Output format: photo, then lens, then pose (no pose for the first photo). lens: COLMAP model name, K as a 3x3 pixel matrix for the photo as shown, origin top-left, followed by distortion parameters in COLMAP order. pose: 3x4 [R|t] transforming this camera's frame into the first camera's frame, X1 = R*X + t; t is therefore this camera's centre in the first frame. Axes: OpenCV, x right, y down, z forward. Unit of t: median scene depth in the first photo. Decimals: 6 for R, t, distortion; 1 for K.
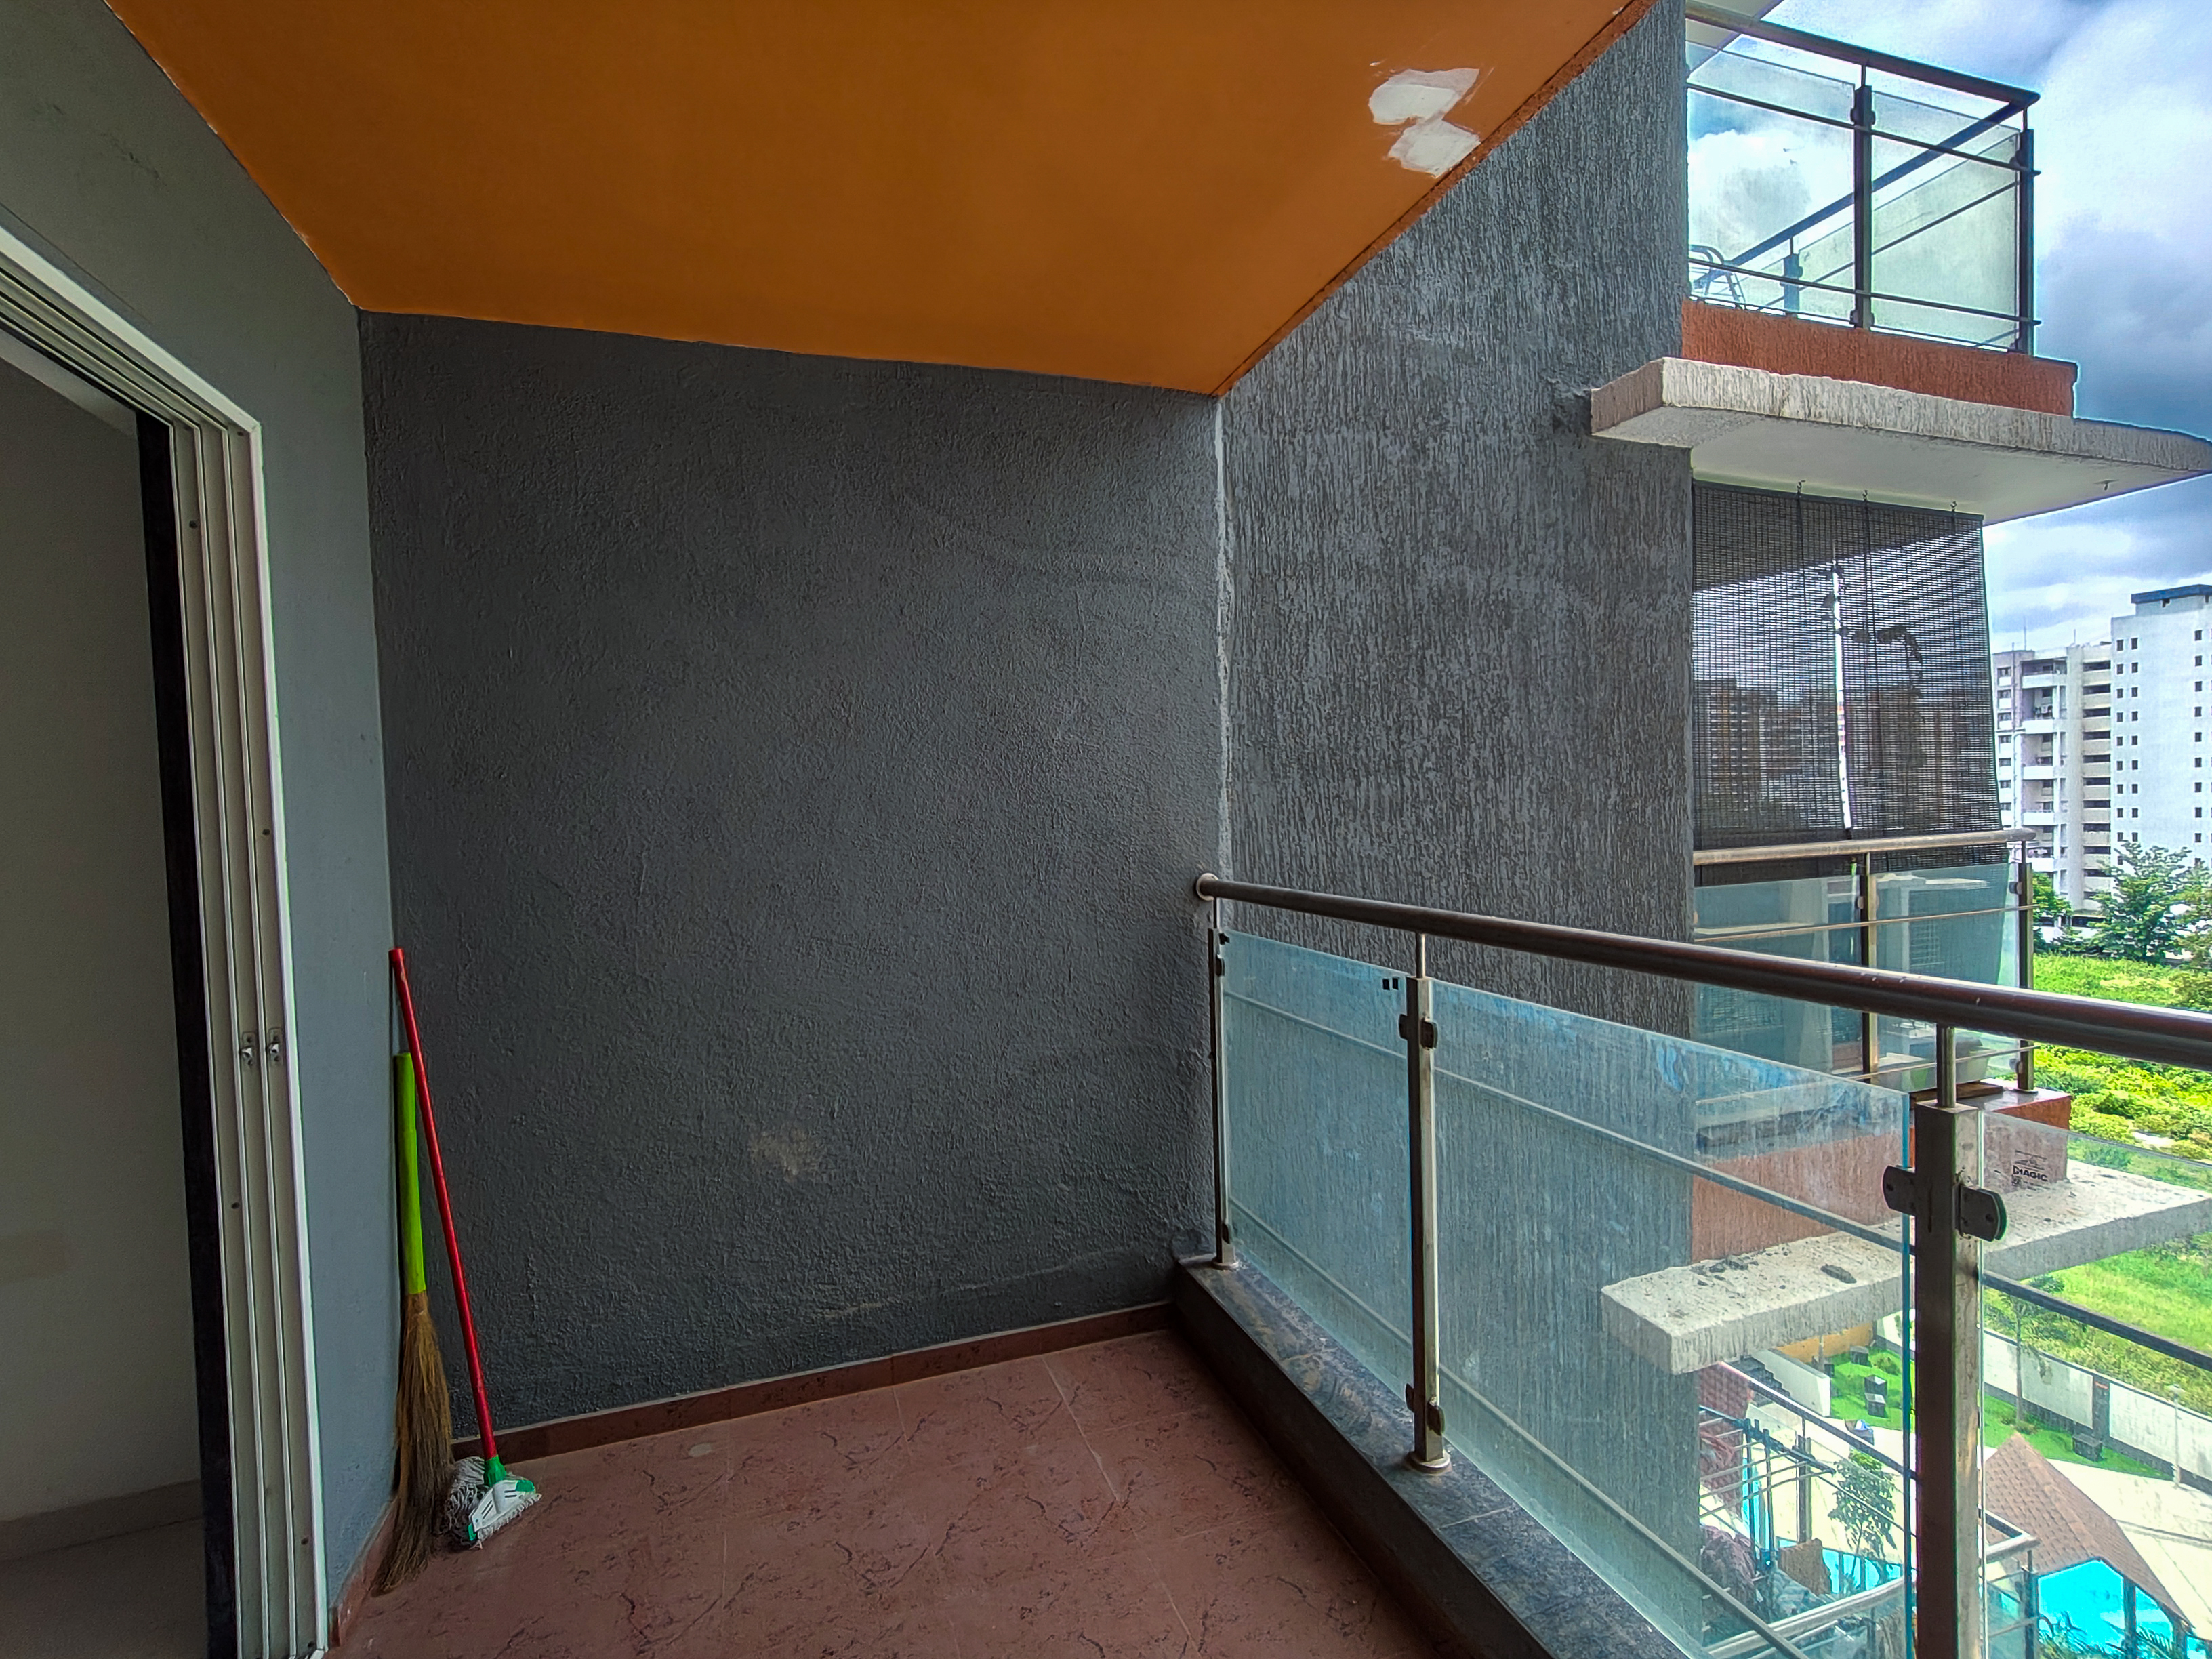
lens RADIAL K [[1036.7, 0, 1105.1], [0, 1036.7, 827.5], [0, 0, 1]] dist [0.000030, 0.000995]
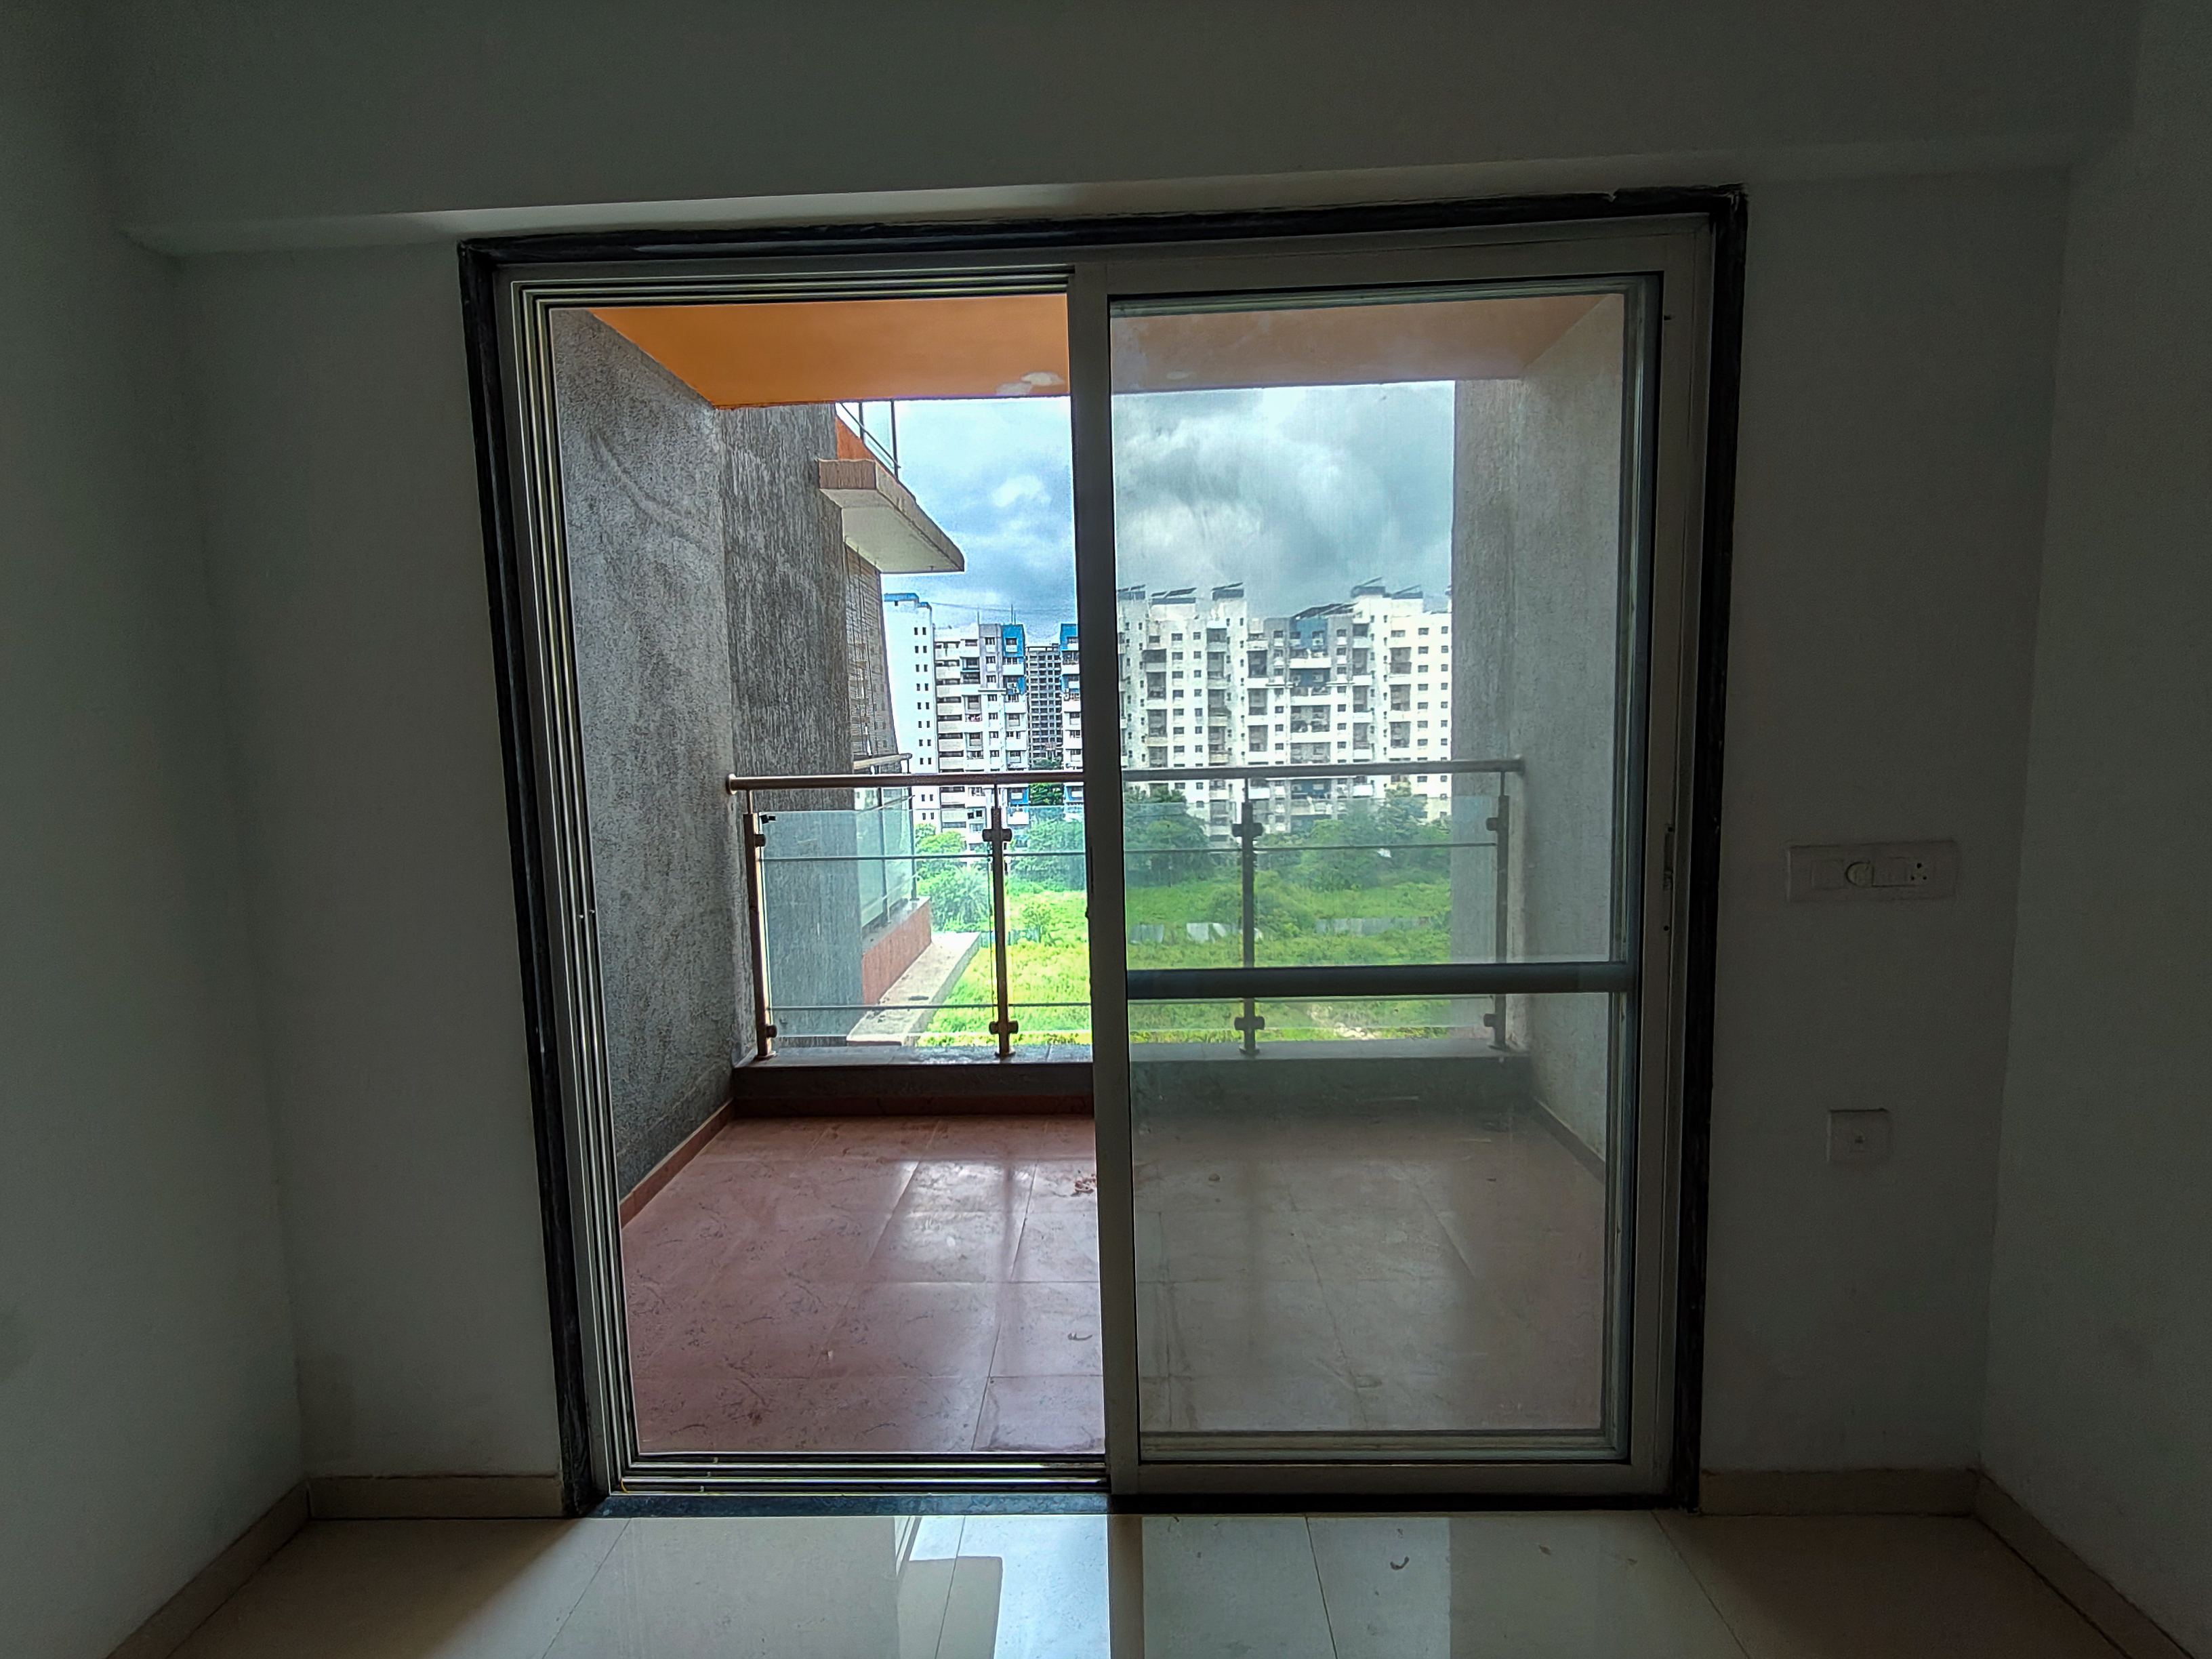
lens RADIAL K [[1036.7, 0, 1103.3], [0, 1036.7, 831.6], [0, 0, 1]] dist [0.000030, 0.000995]
pose [[0.343120, -0.070161, 0.936667, -1.112963], [0.035880, 0.997458, 0.061570, 0.059189], [-0.938606, 0.012482, 0.344765, 0.109831]]
